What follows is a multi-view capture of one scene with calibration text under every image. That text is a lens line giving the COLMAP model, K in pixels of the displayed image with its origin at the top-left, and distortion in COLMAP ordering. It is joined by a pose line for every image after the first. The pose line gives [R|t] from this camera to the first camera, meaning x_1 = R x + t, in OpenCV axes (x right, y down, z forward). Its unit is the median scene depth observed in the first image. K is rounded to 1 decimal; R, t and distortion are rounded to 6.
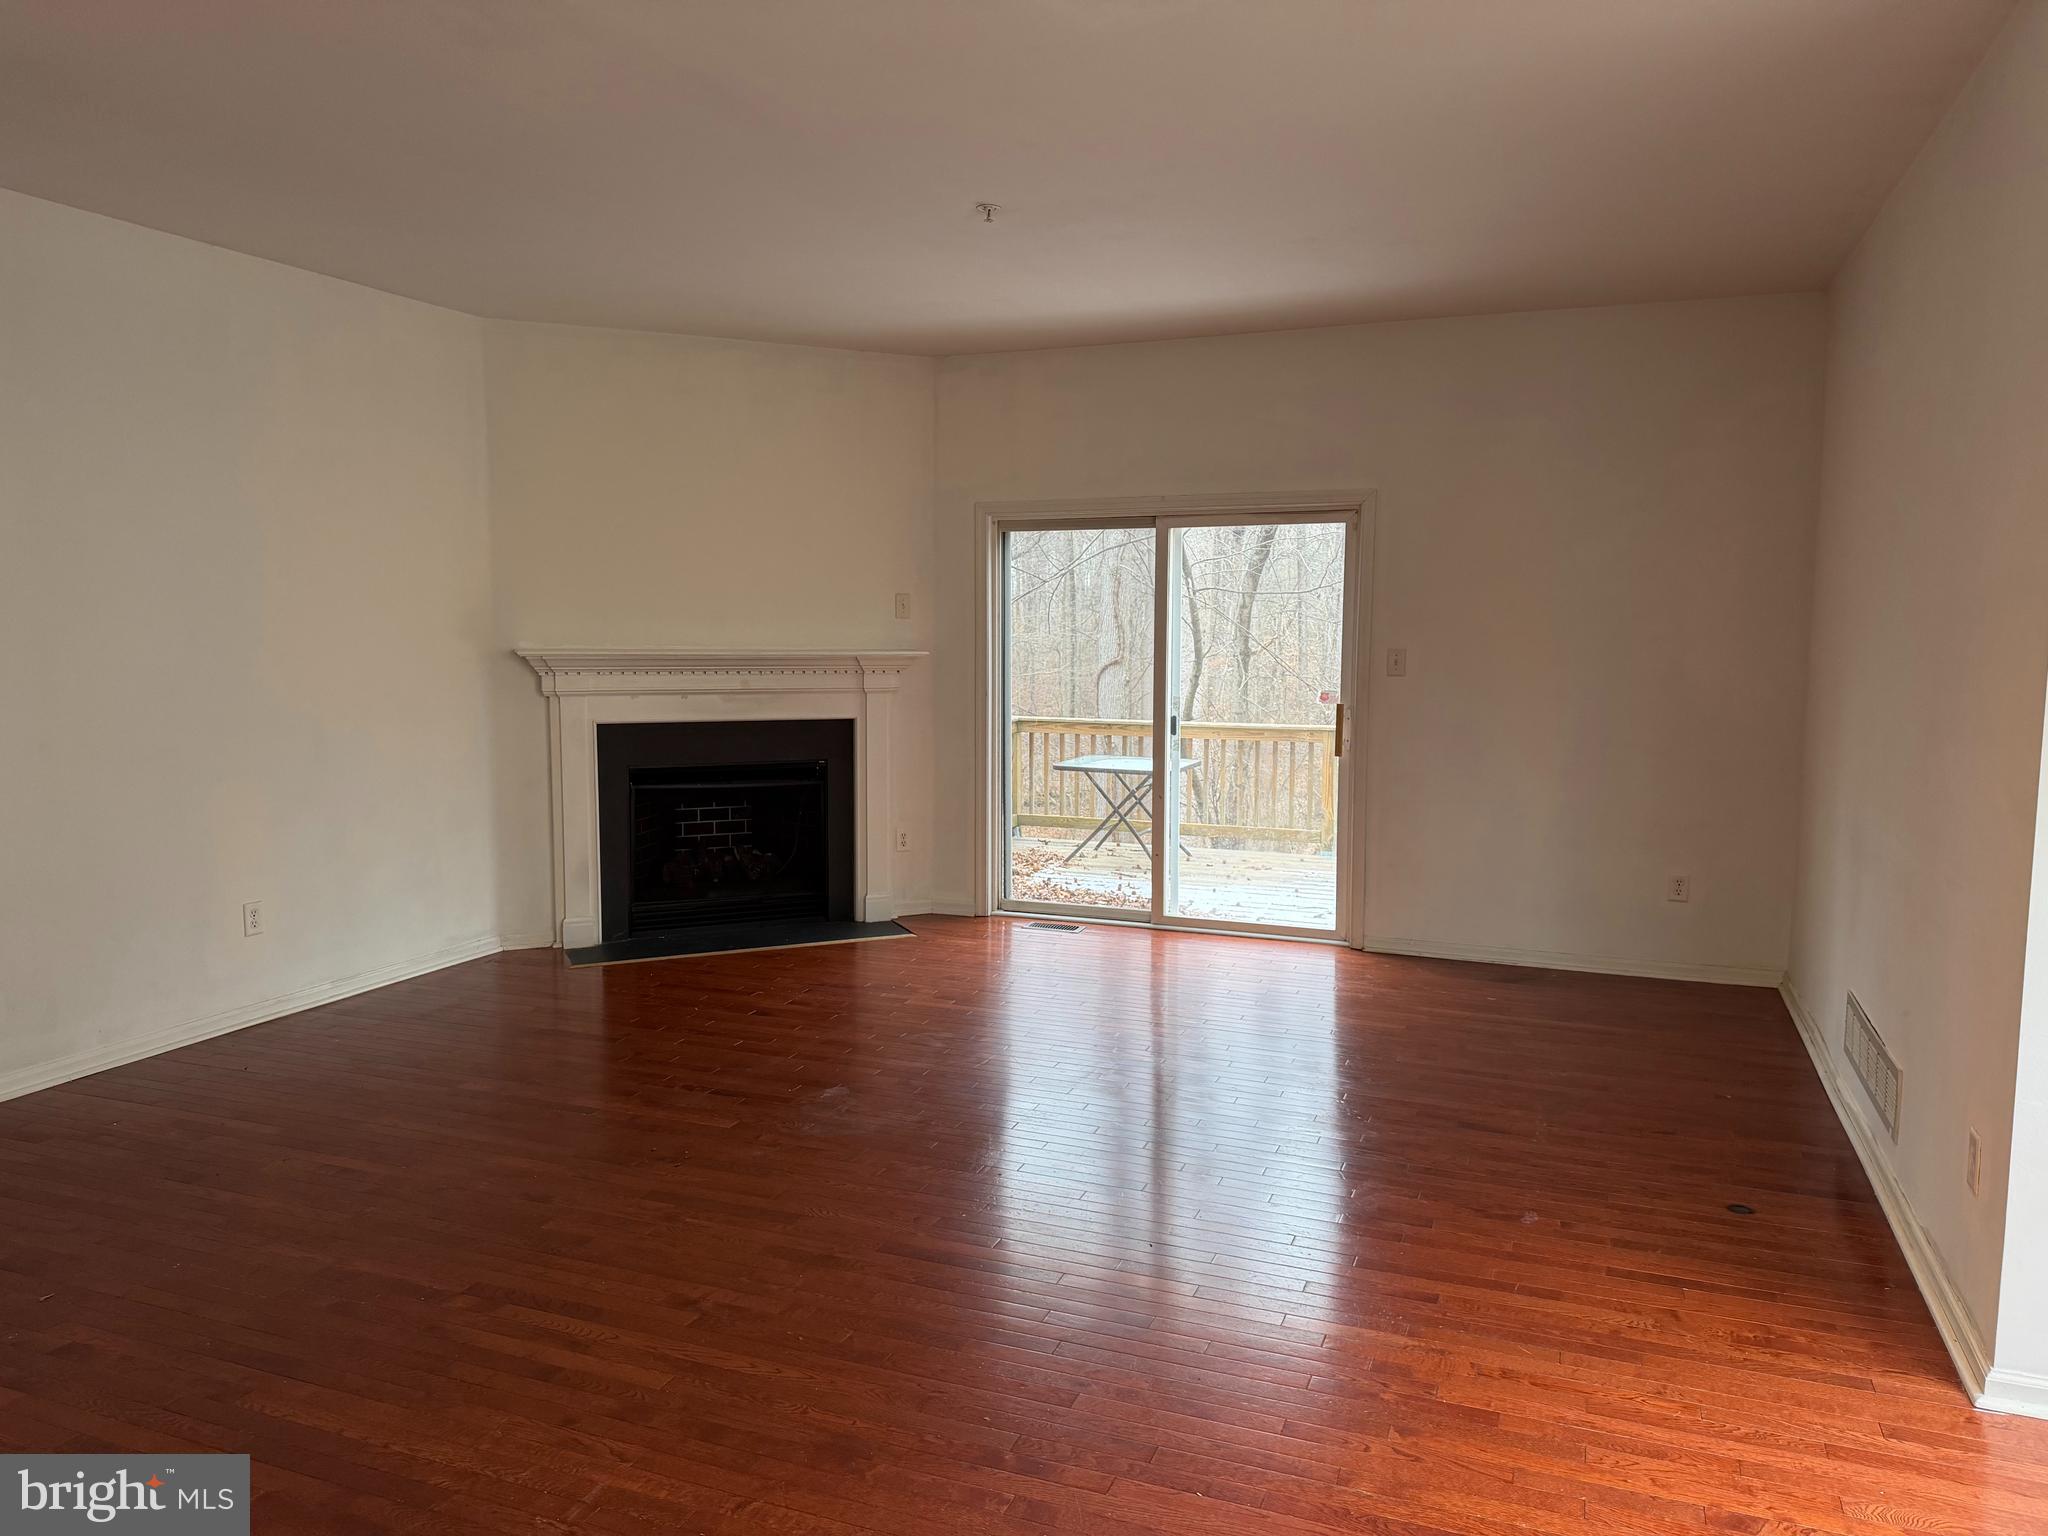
lens RADIAL K [[1419.3, 0, 1024.0], [0, 1419.3, 768.0], [0, 0, 1]] dist [-0.000070, -0.000008]
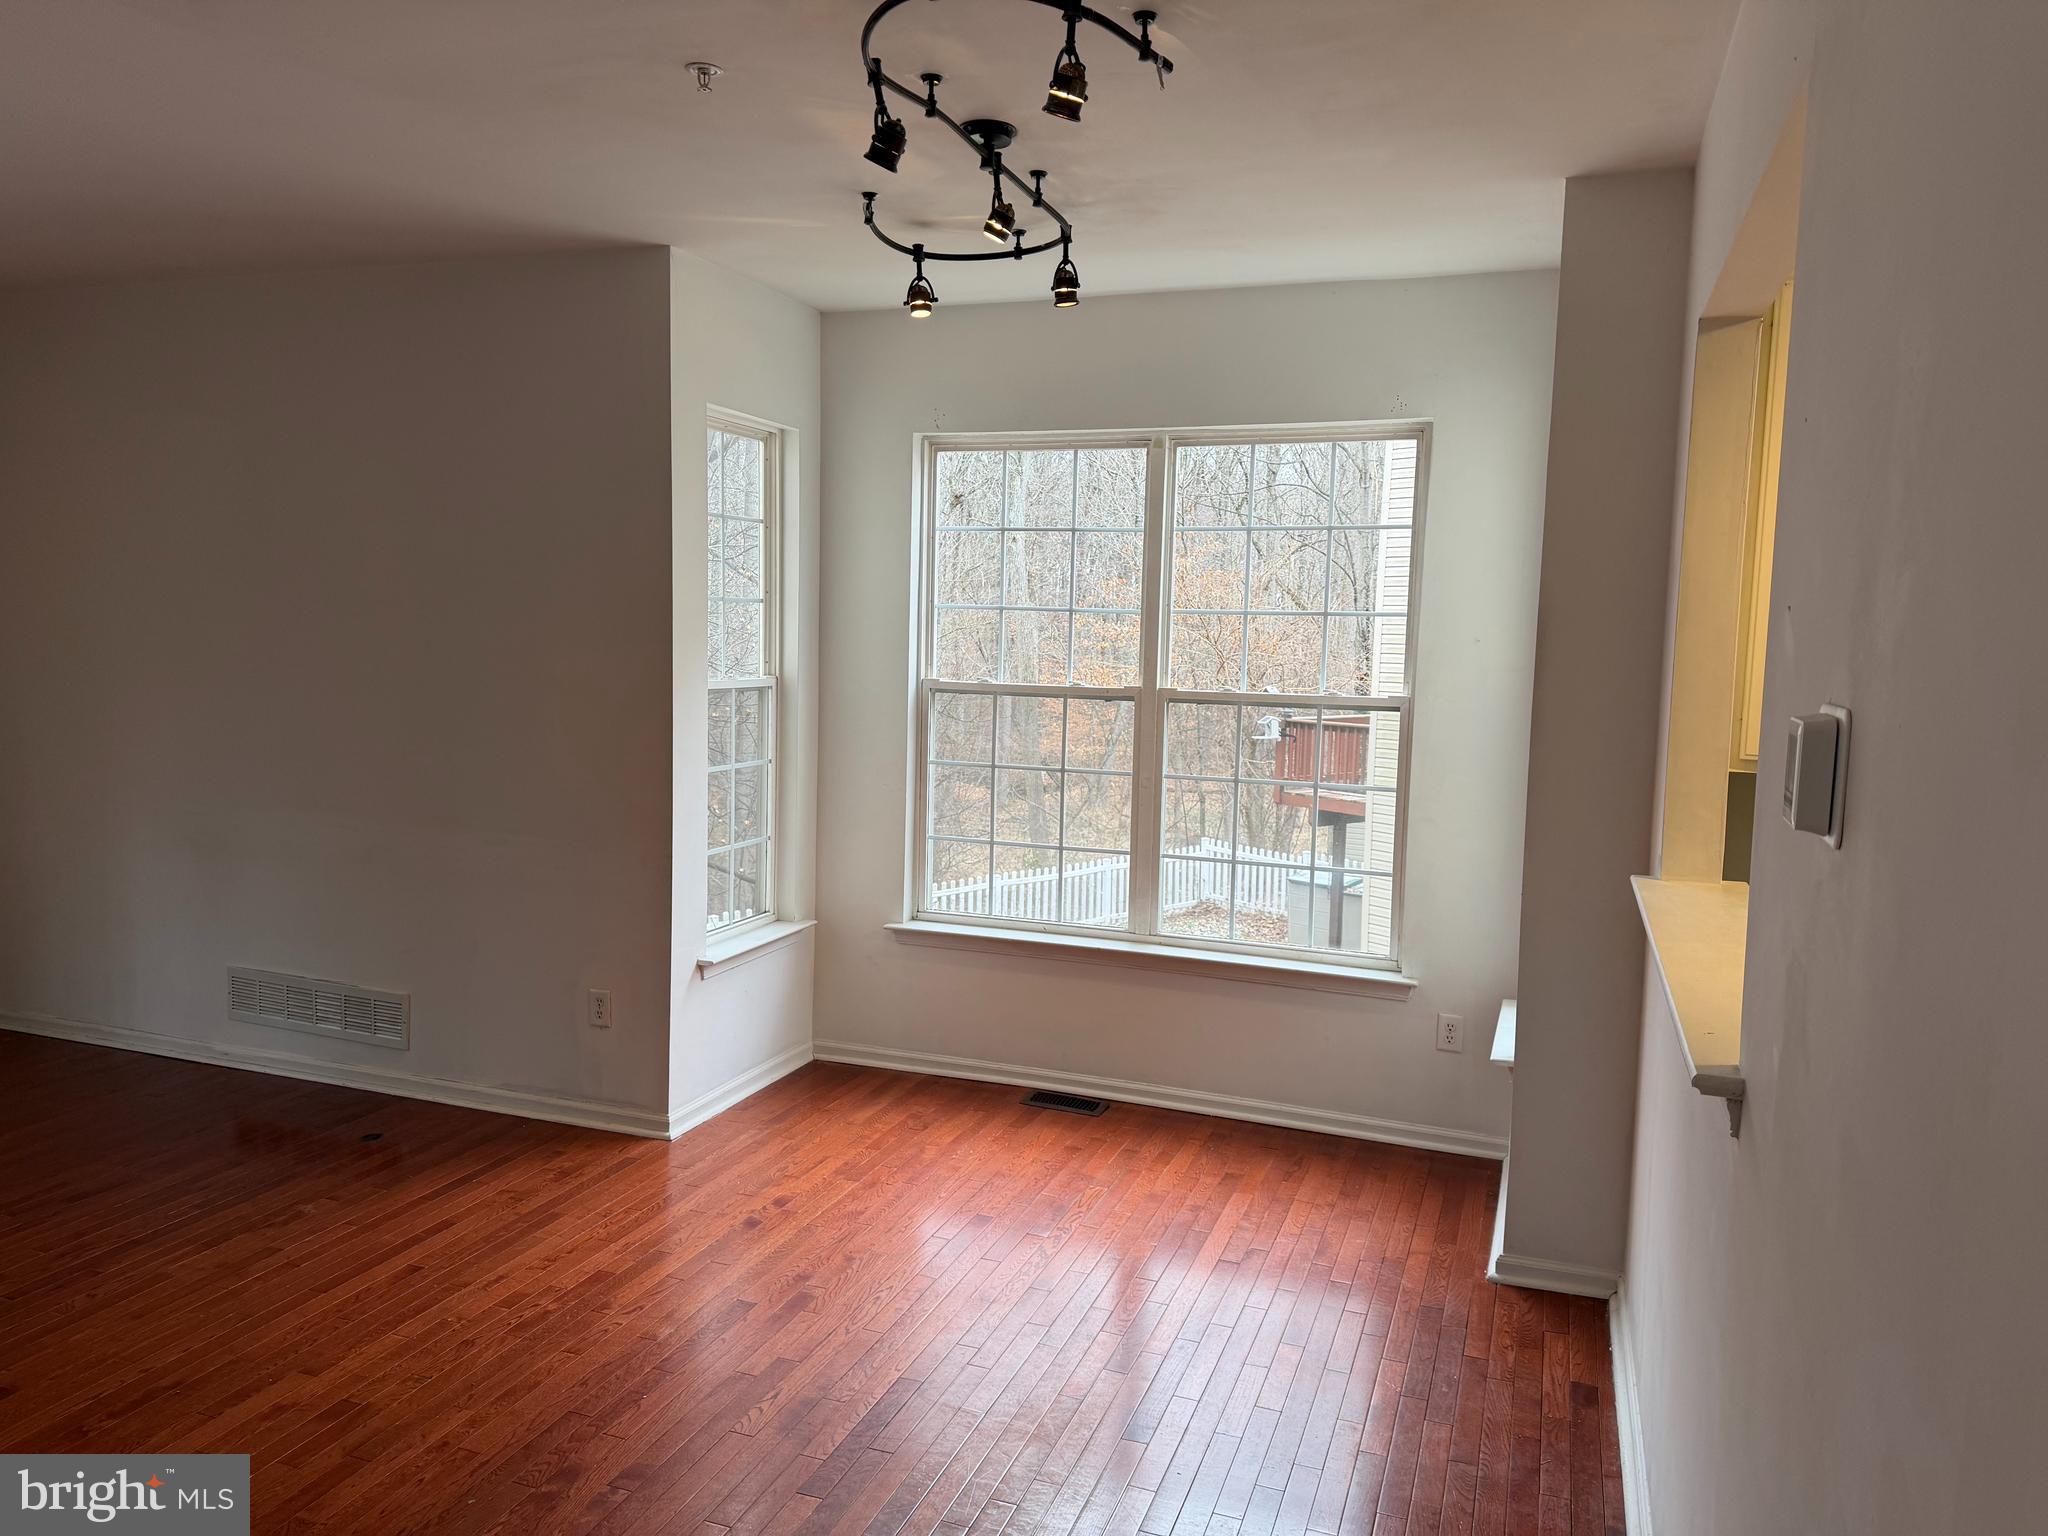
lens RADIAL K [[1409.4, 0, 1024.0], [0, 1409.4, 768.0], [0, 0, 1]] dist [0.103418, -0.222951]
pose [[-0.027616, -0.098342, 0.994769, -0.874694], [0.075918, 0.992068, 0.100183, -0.108544], [-0.996732, 0.078288, -0.019931, 0.533876]]
